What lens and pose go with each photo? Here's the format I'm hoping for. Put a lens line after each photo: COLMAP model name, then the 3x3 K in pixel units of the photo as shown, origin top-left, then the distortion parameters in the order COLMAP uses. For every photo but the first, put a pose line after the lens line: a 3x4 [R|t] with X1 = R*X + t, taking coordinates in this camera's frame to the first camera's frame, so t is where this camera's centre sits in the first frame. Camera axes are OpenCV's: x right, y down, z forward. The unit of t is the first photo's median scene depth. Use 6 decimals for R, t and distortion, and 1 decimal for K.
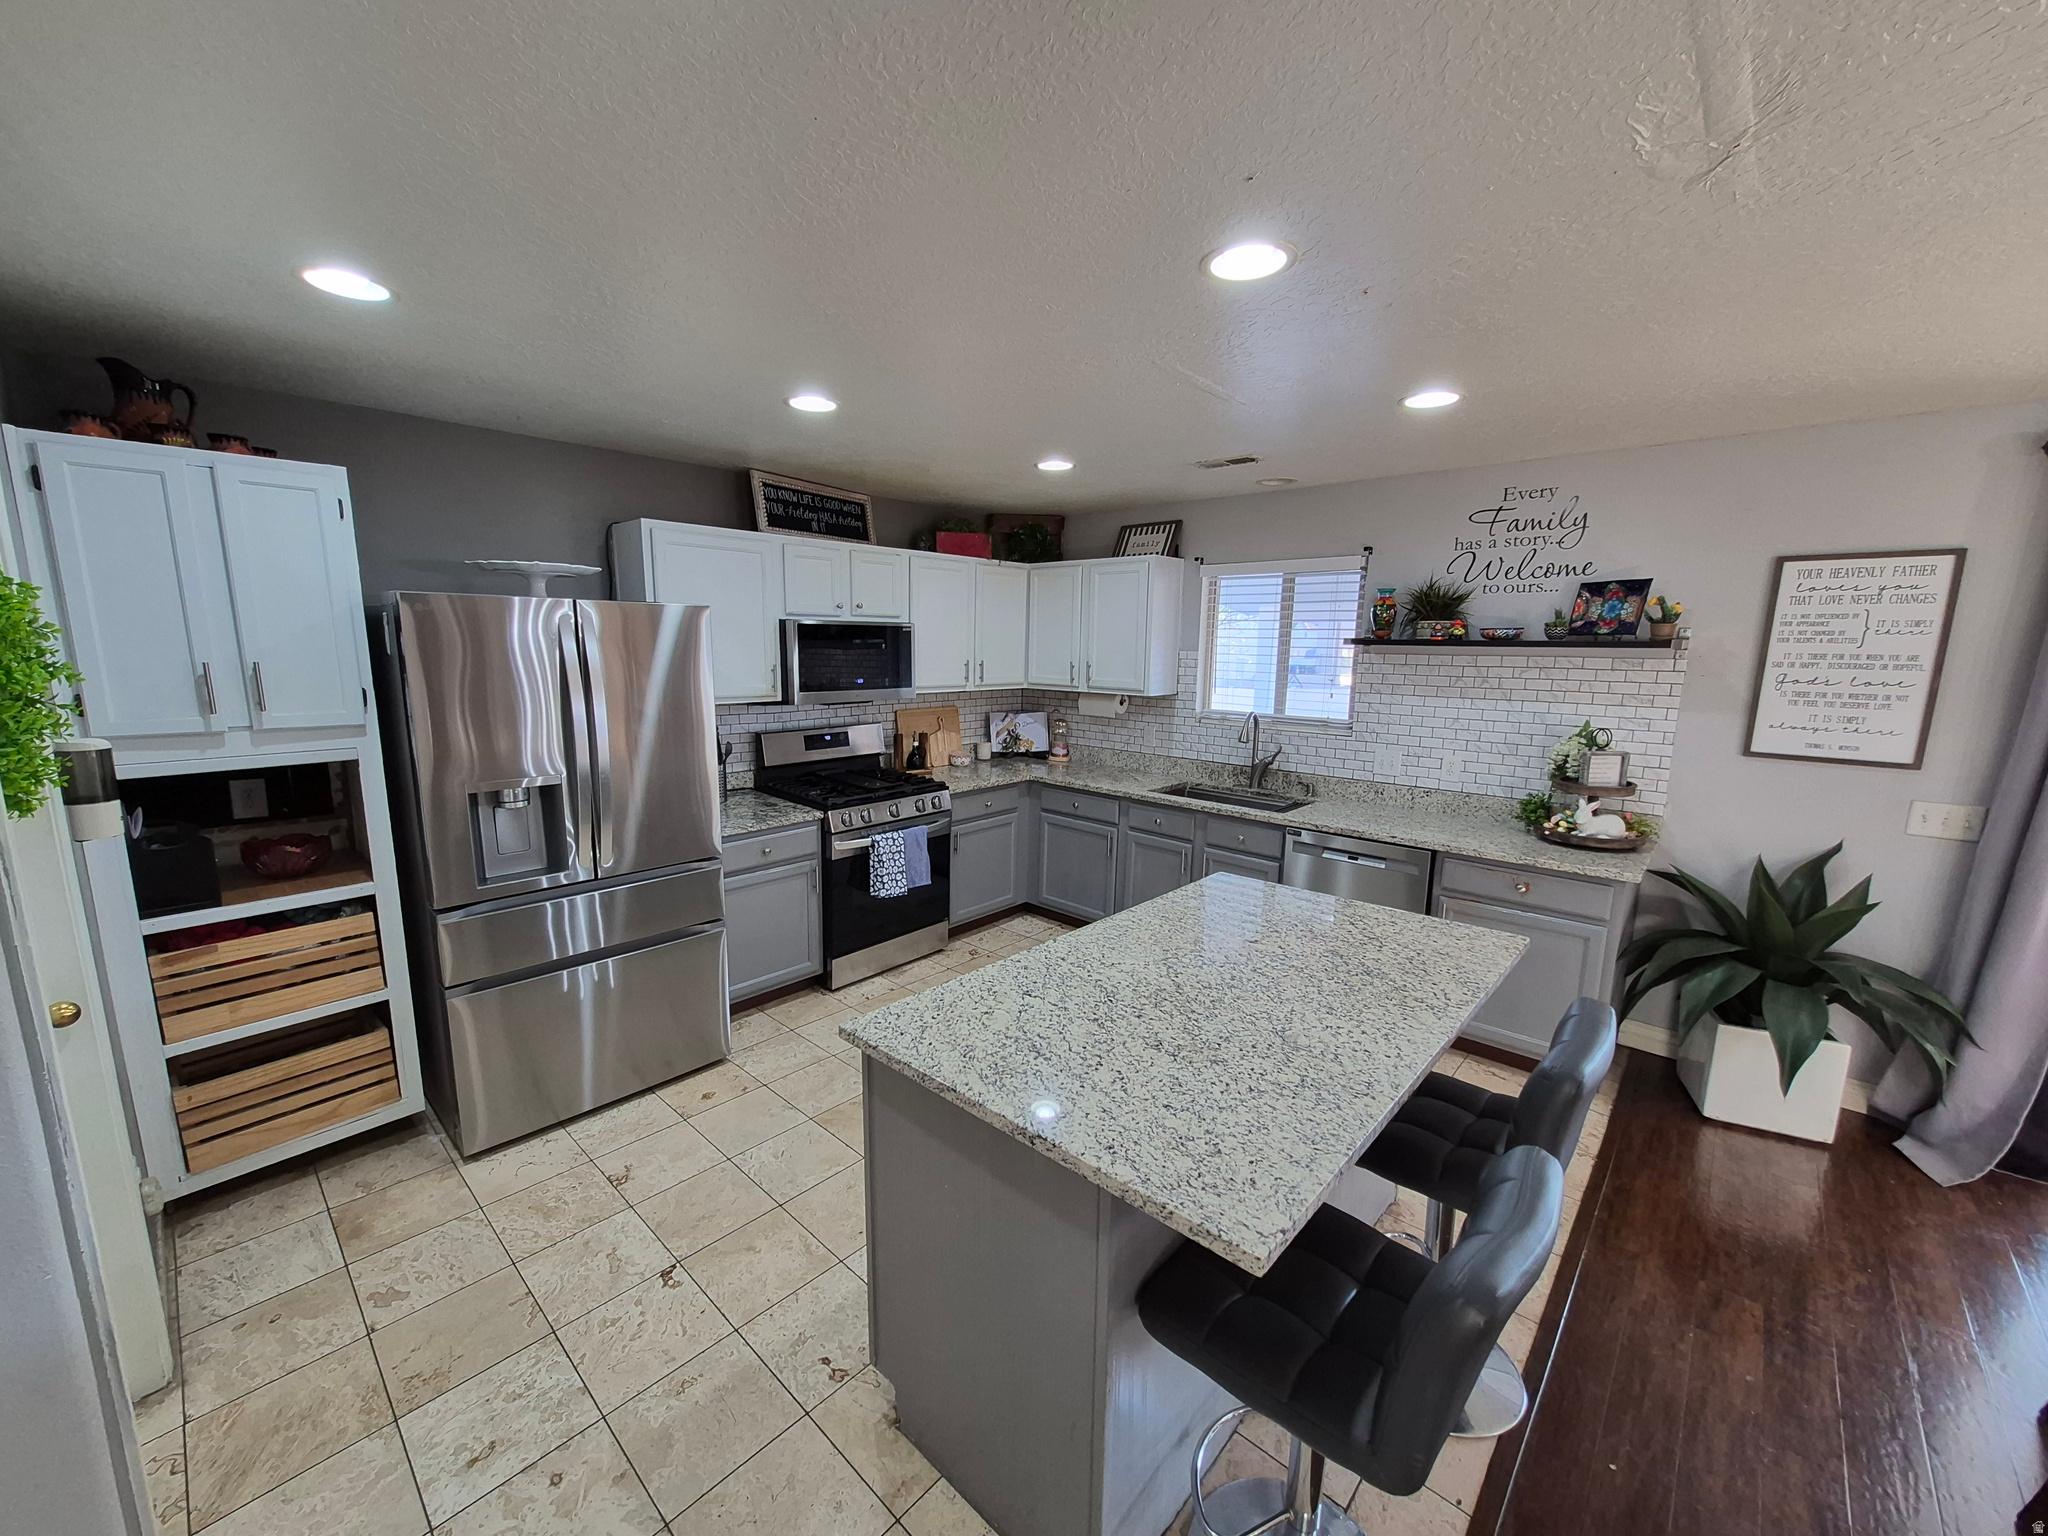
lens RADIAL K [[815.4, 0, 1015.6], [0, 815.4, 782.1], [0, 0, 1]] dist [0.002087, -0.000374]
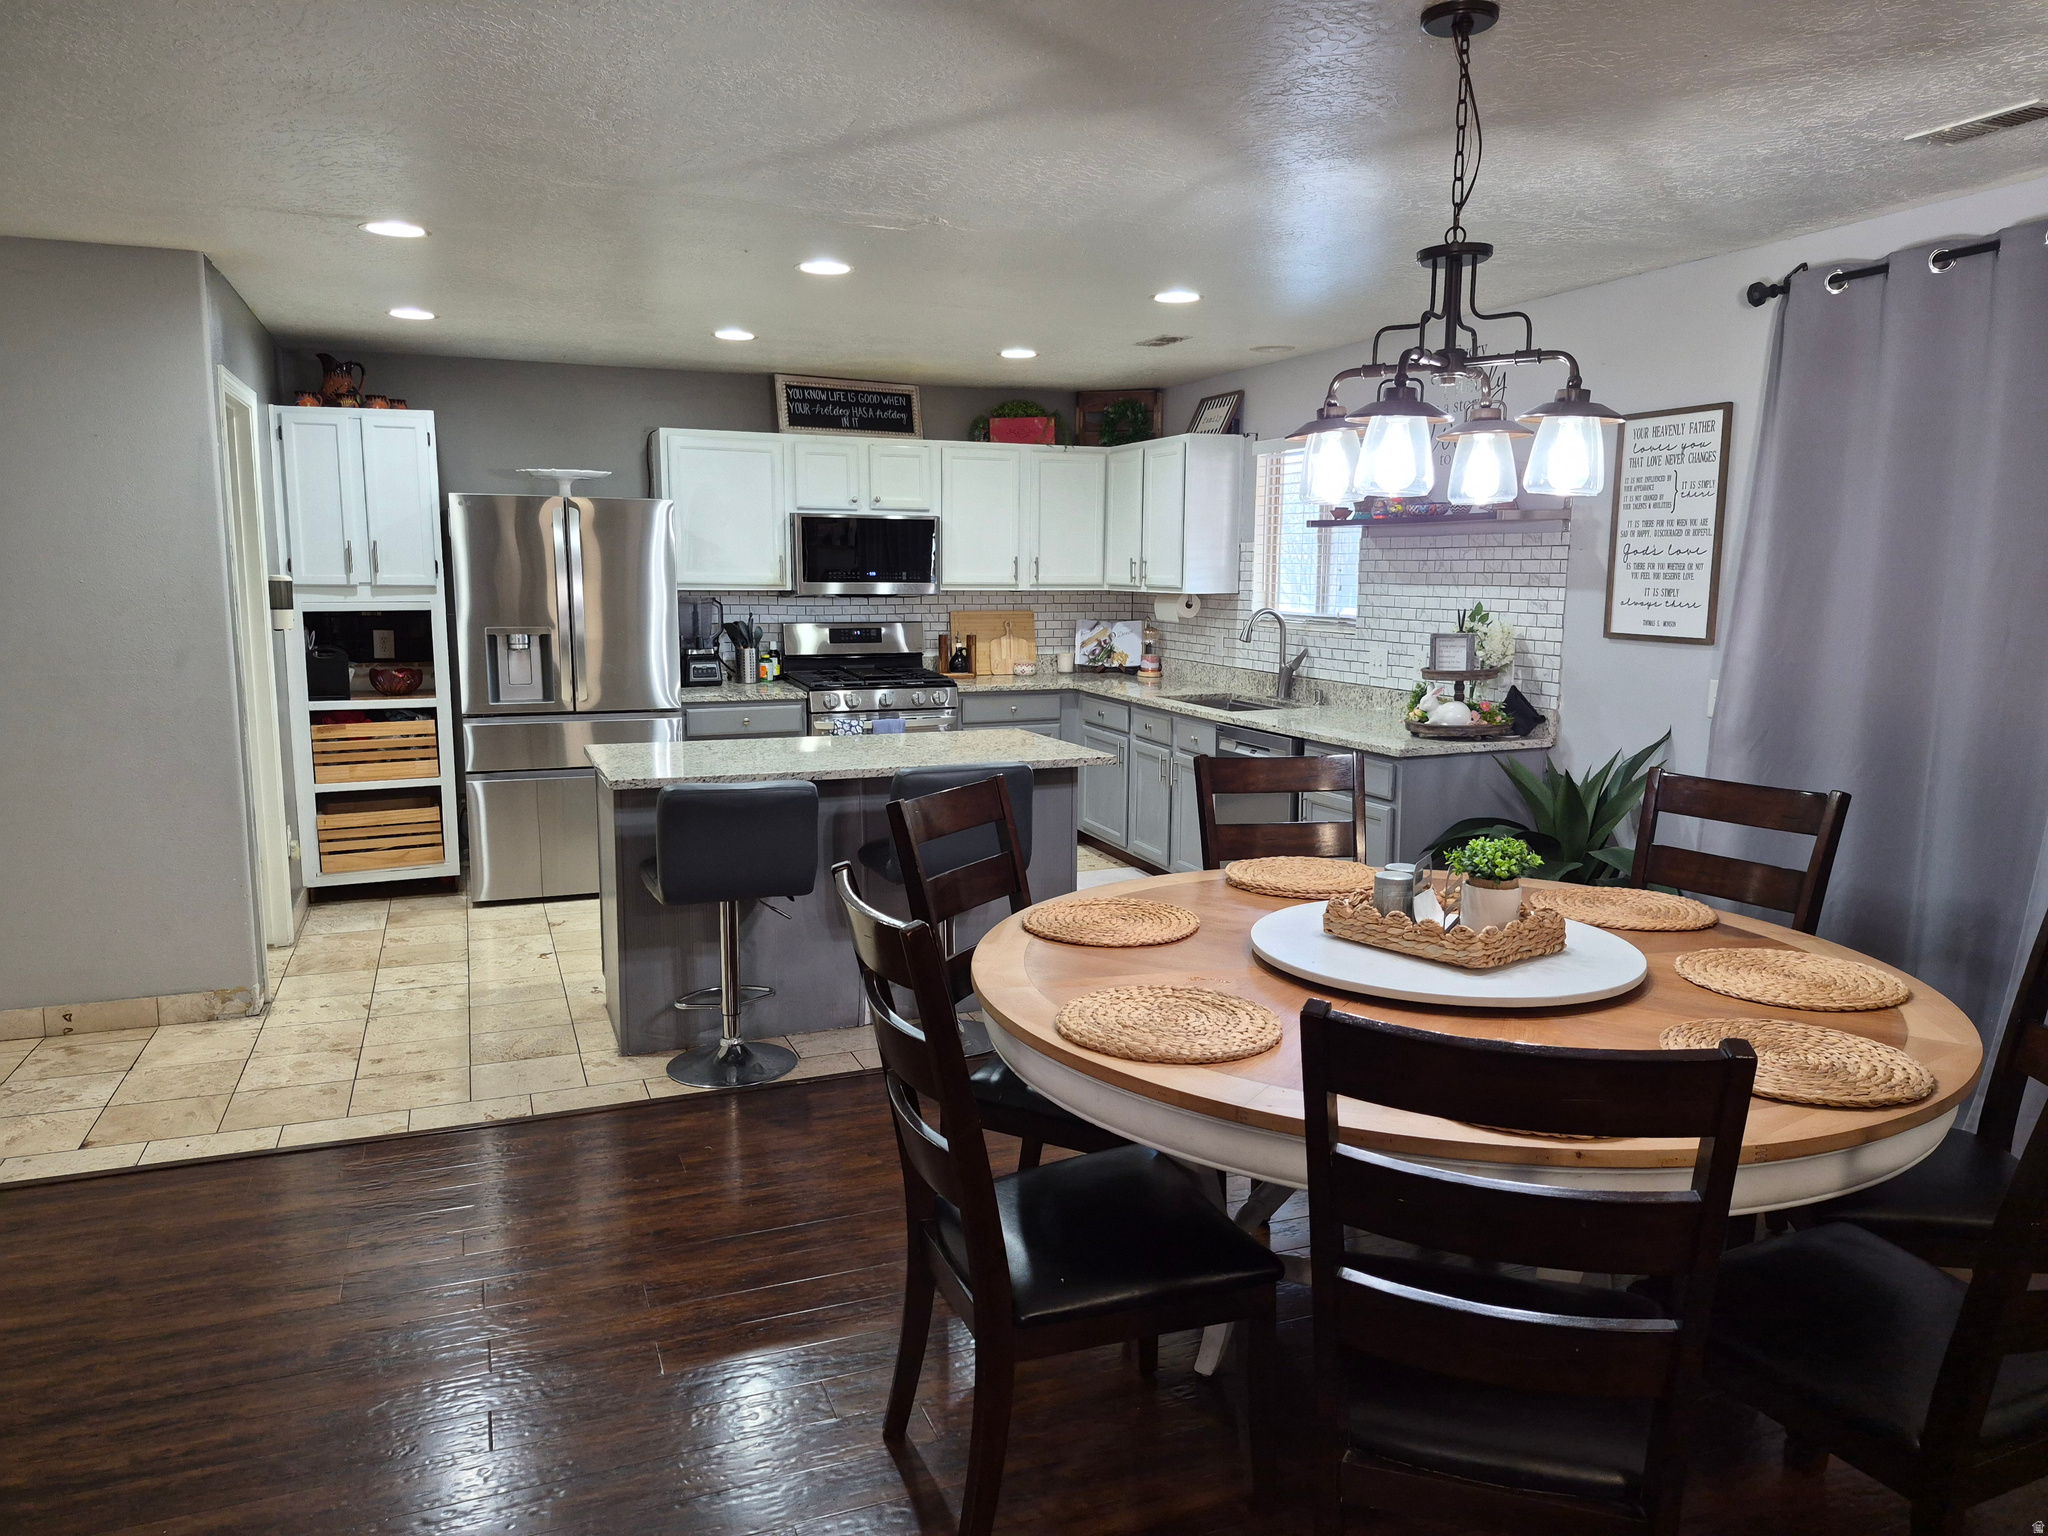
lens RADIAL K [[1435.7, 0, 1024.0], [0, 1435.7, 768.0], [0, 0, 1]] dist [0.107462, -0.183705]
pose [[0.904036, 0.053447, -0.424101, 0.782728], [-0.067648, 0.997538, -0.018489, 0.142704], [0.422069, 0.045405, 0.905426, -0.547606]]
